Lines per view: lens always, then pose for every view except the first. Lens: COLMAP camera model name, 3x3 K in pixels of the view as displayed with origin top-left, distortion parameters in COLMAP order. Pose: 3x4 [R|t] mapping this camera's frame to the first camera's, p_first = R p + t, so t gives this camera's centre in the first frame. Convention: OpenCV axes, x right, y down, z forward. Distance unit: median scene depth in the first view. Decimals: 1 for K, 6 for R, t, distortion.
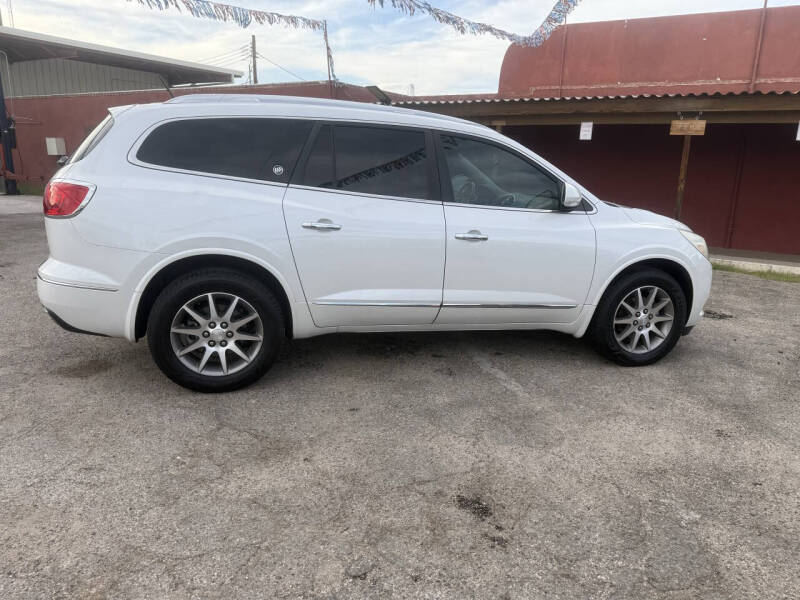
lens RADIAL K [[569.4, 0, 407.5], [0, 569.4, 301.1], [0, 0, 1]] dist [-0.000866, -0.004351]
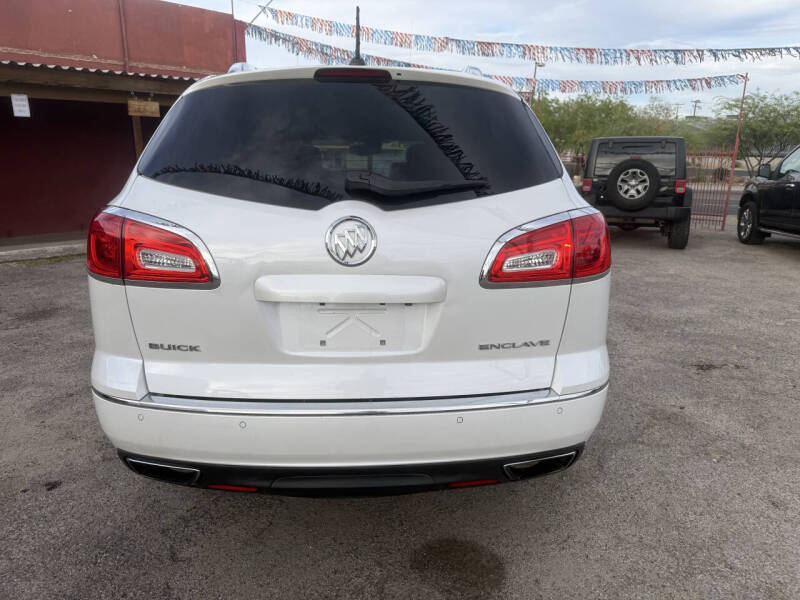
lens RADIAL K [[567.4, 0, 398.2], [0, 567.4, 301.5], [0, 0, 1]] dist [-0.001259, -0.005502]
pose [[0.238623, -0.274030, 0.931647, -1.103638], [0.231973, 0.947673, 0.219329, -0.269372], [-0.942999, 0.163780, 0.289704, 0.944496]]
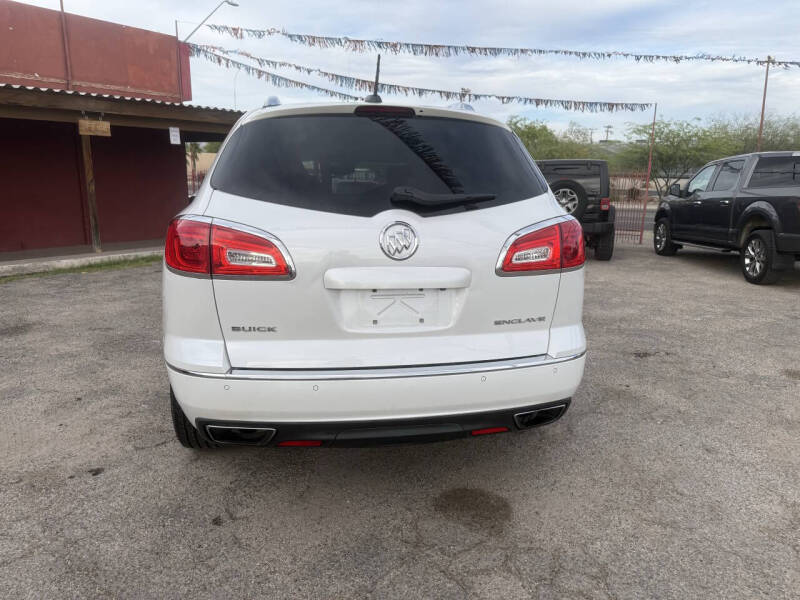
lens RADIAL K [[564.7, 0, 397.9], [0, 564.7, 301.0], [0, 0, 1]] dist [0.008560, -0.008960]
pose [[0.119354, -0.246006, 0.961892, -1.254252], [0.229286, 0.949458, 0.214375, -0.290759], [-0.966014, 0.194961, 0.169727, 1.019671]]
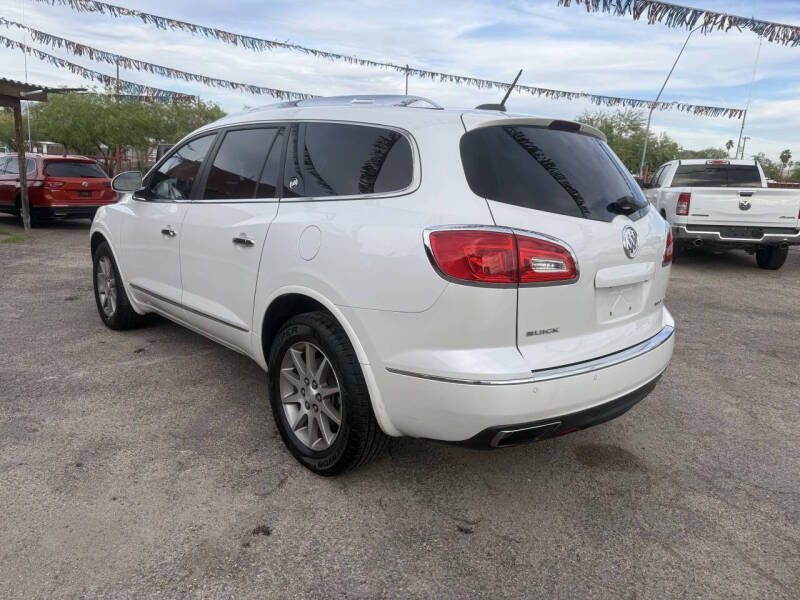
lens RADIAL K [[567.4, 0, 398.2], [0, 567.4, 301.5], [0, 0, 1]] dist [-0.001259, -0.005502]
pose [[-0.429534, -0.259247, 0.865039, -1.173074], [0.155563, 0.922345, 0.353666, -0.448296], [-0.889551, 0.286480, -0.355850, 1.629190]]
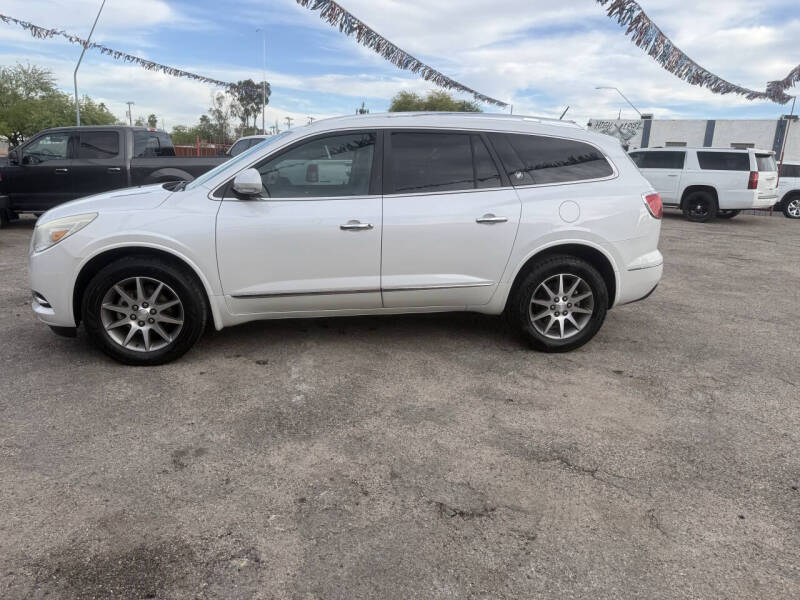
lens RADIAL K [[568.6, 0, 373.4], [0, 568.6, 312.0], [0, 0, 1]] dist [0.046376, -0.042677]
pose [[-0.987802, -0.104283, 0.115642, -0.206216], [-0.035264, 0.873154, 0.486167, -0.680744], [-0.151672, 0.476159, -0.866180, 2.696803]]
